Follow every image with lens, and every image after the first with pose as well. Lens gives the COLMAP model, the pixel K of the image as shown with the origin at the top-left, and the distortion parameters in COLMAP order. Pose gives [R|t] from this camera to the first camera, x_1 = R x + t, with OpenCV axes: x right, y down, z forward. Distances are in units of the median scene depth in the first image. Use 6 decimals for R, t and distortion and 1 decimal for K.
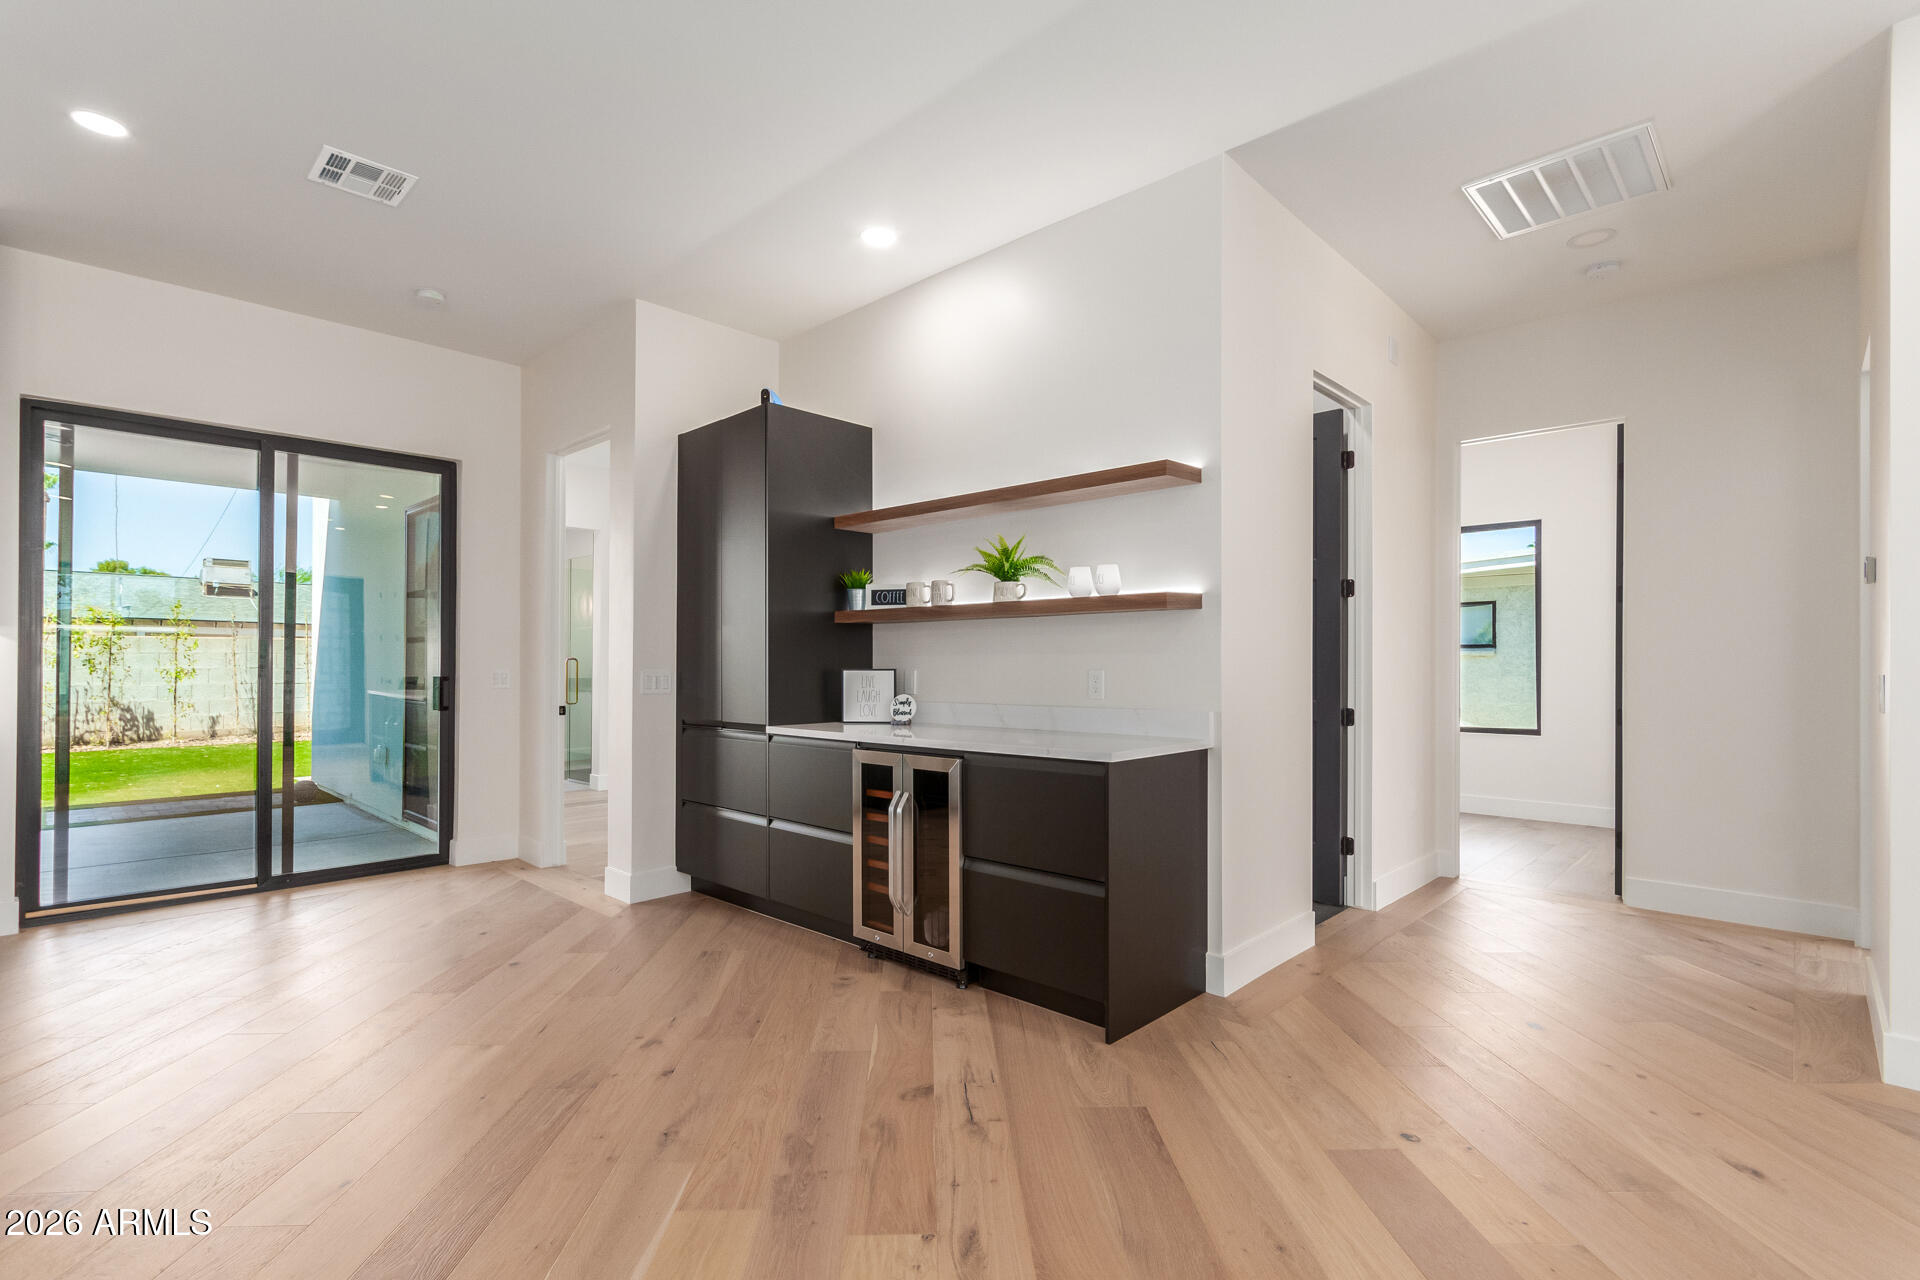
lens RADIAL K [[887.8, 0, 959.5], [0, 887.8, 662.7], [0, 0, 1]] dist [0.001857, 0.000482]
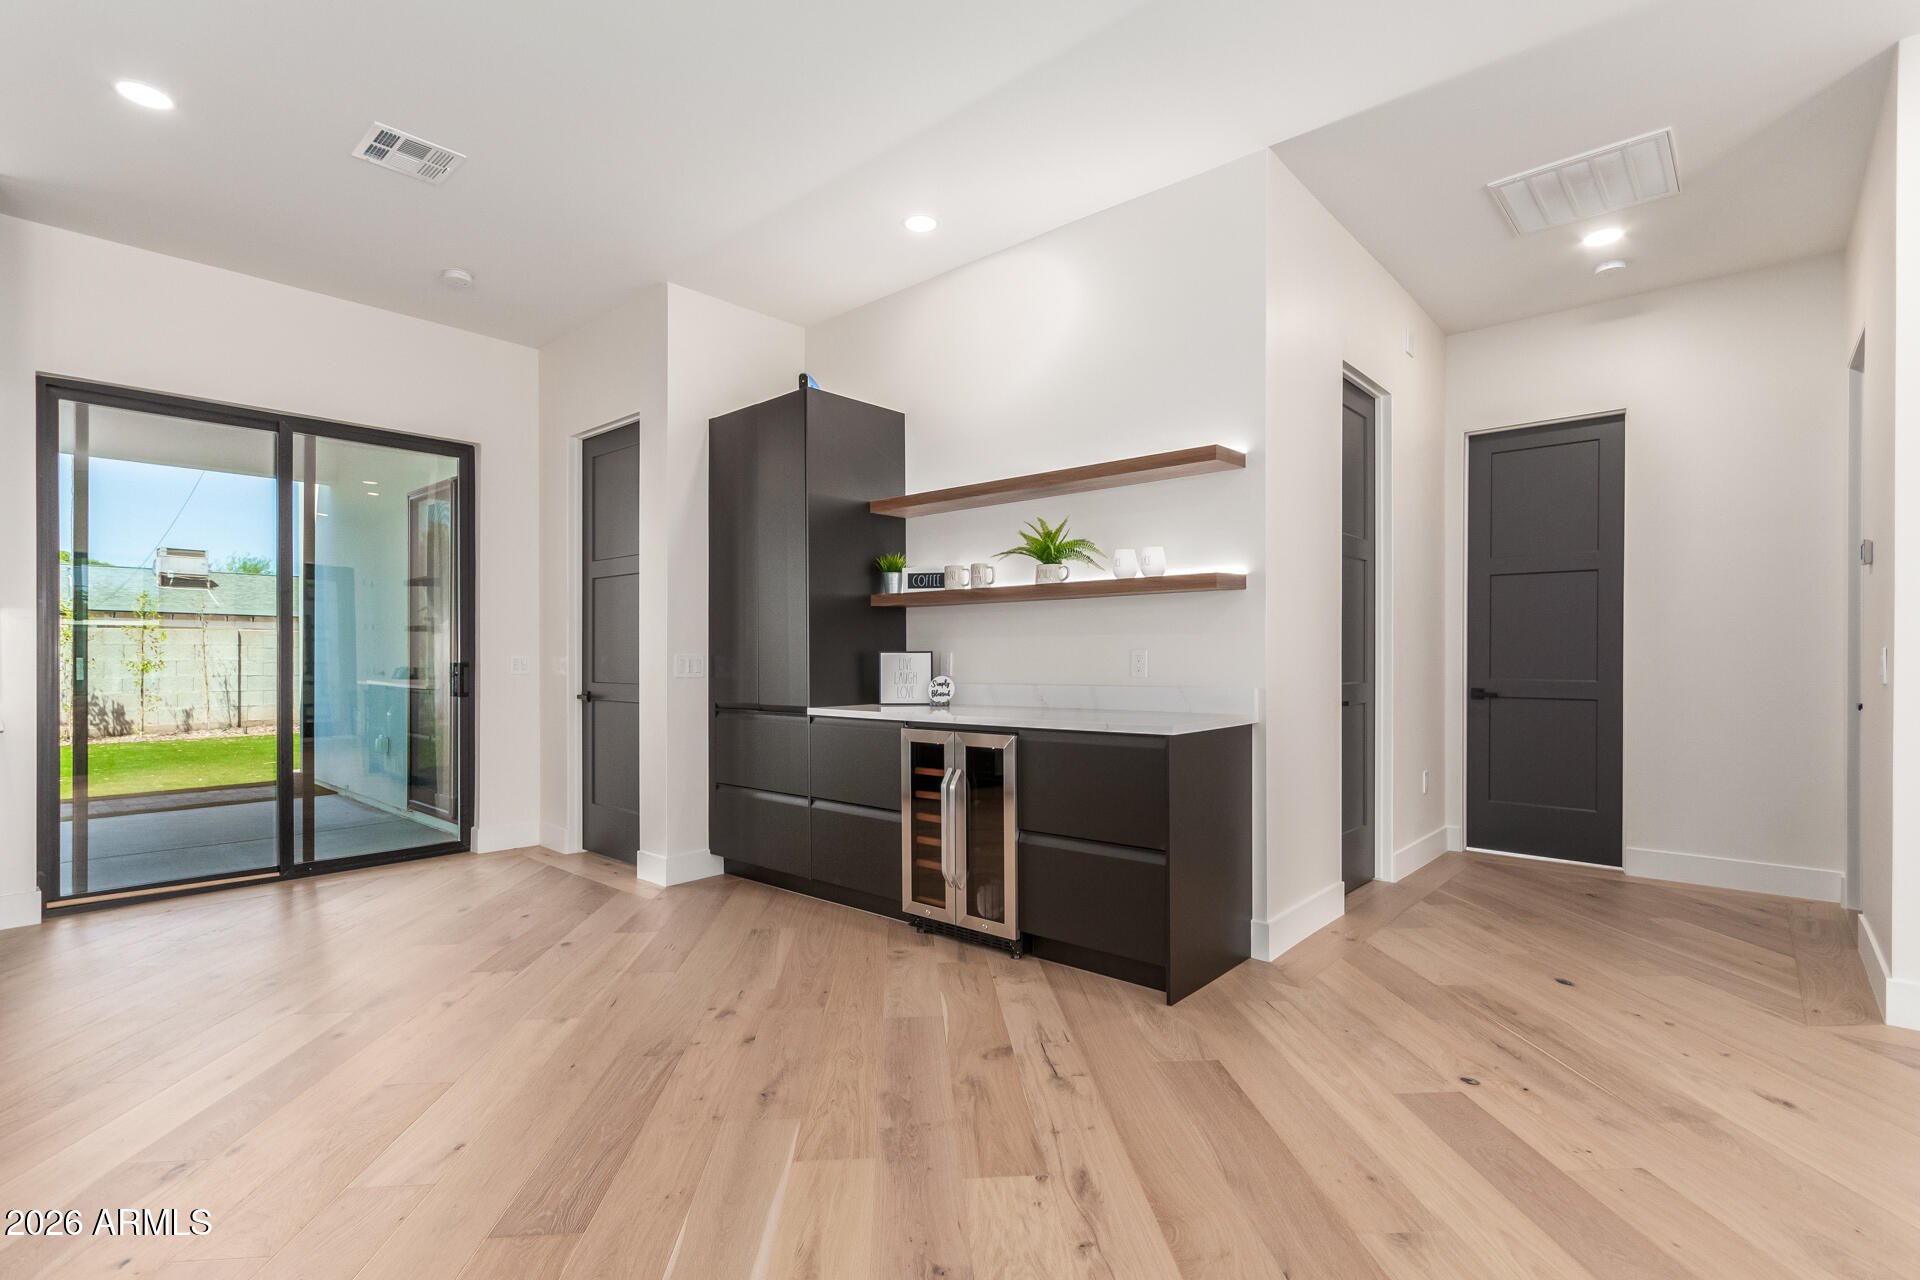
lens RADIAL K [[891.4, 0, 971.6], [0, 891.4, 662.2], [0, 0, 1]] dist [0.001124, 0.000870]
pose [[0.999126, -0.003691, 0.041647, -0.078220], [0.003369, 0.999964, 0.007814, 0.013285], [-0.041674, -0.007667, 0.999102, -0.023129]]
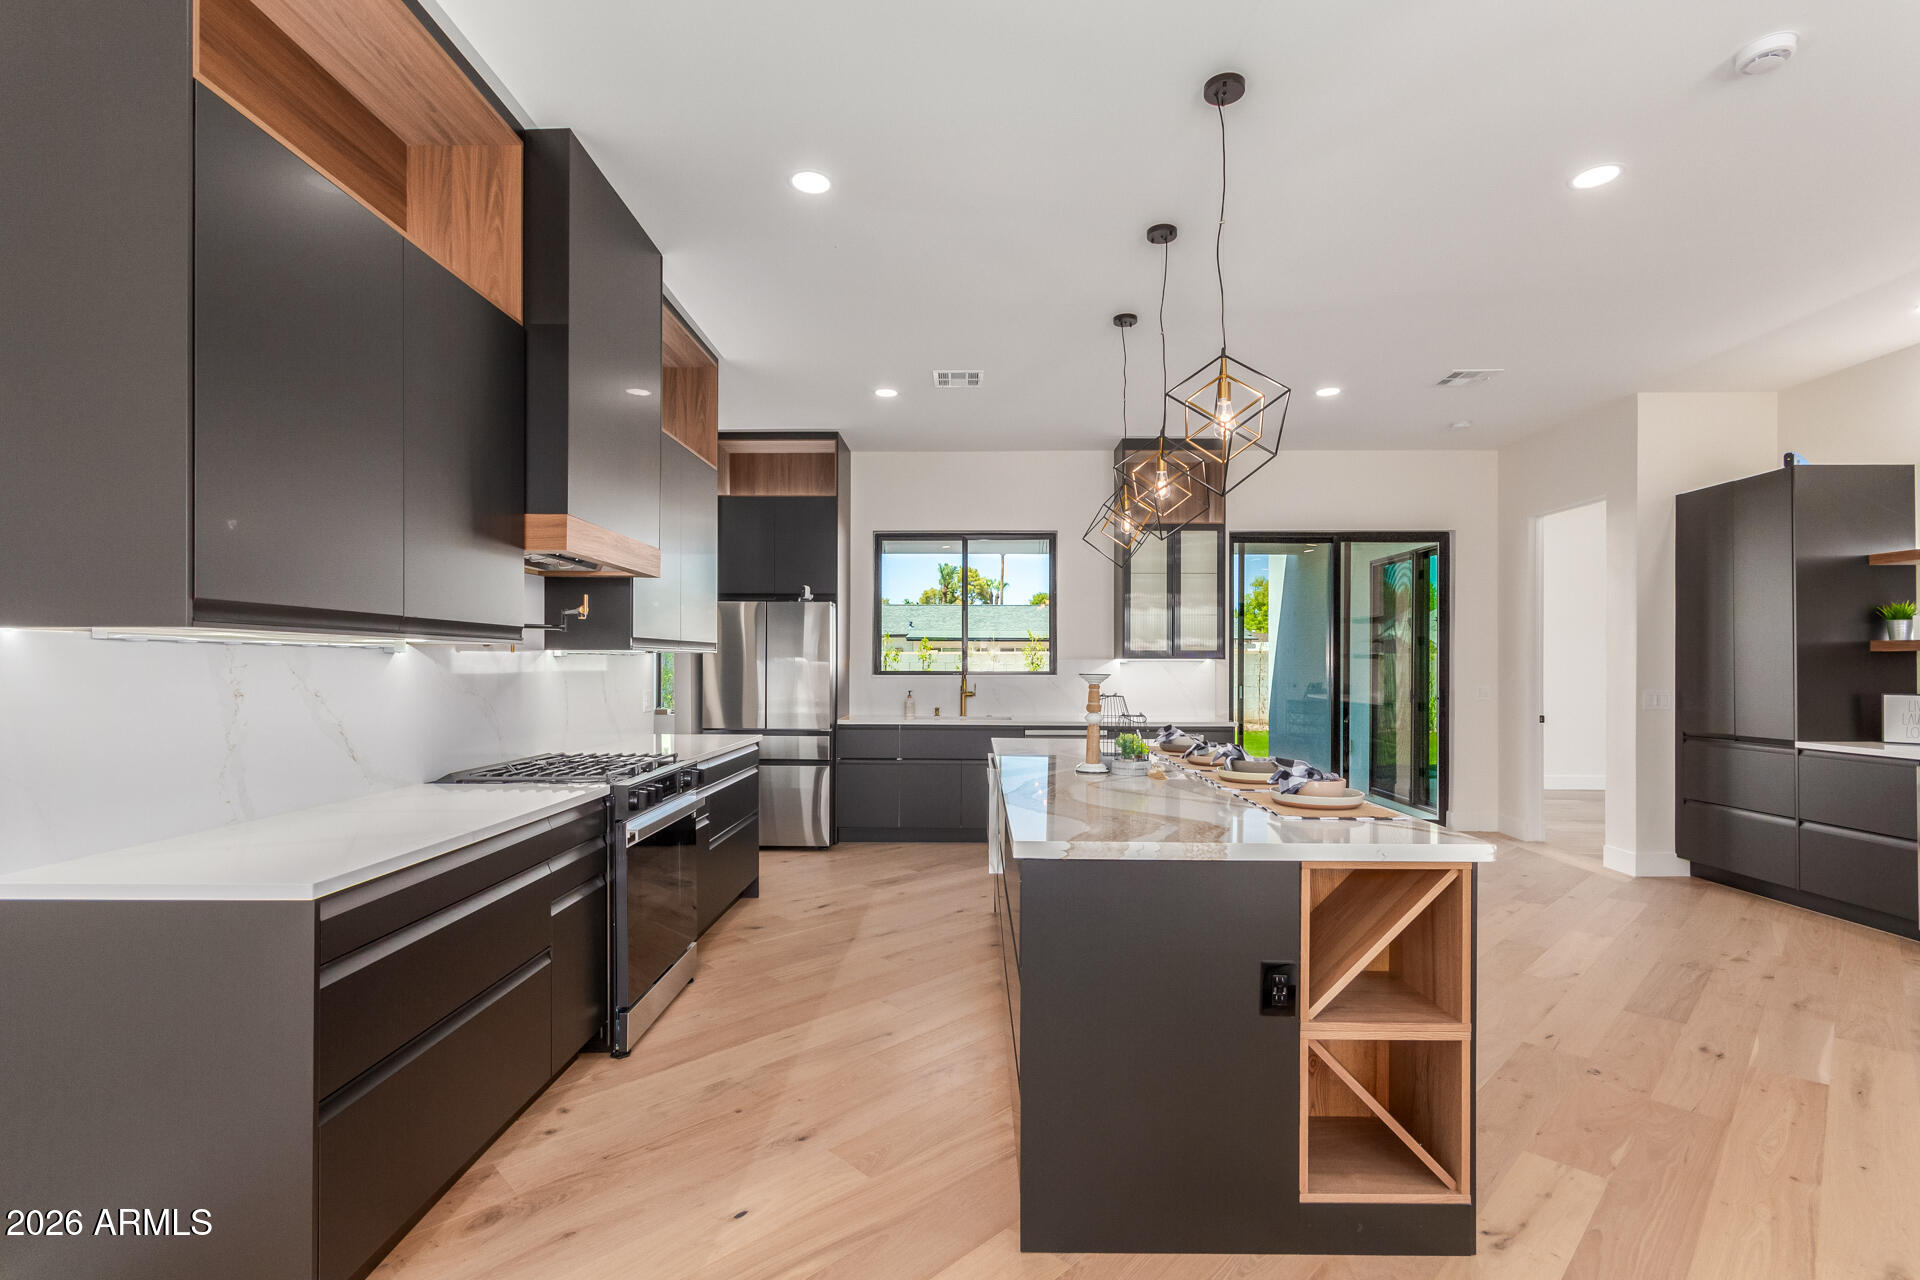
lens RADIAL K [[894.3, 0, 962.0], [0, 894.3, 661.7], [0, 0, 1]] dist [0.002226, 0.000420]
pose [[0.678313, -0.003683, -0.734764, -0.100022], [0.000733, 0.999990, -0.004336, -0.031967], [0.734773, 0.002403, 0.678309, -0.658311]]
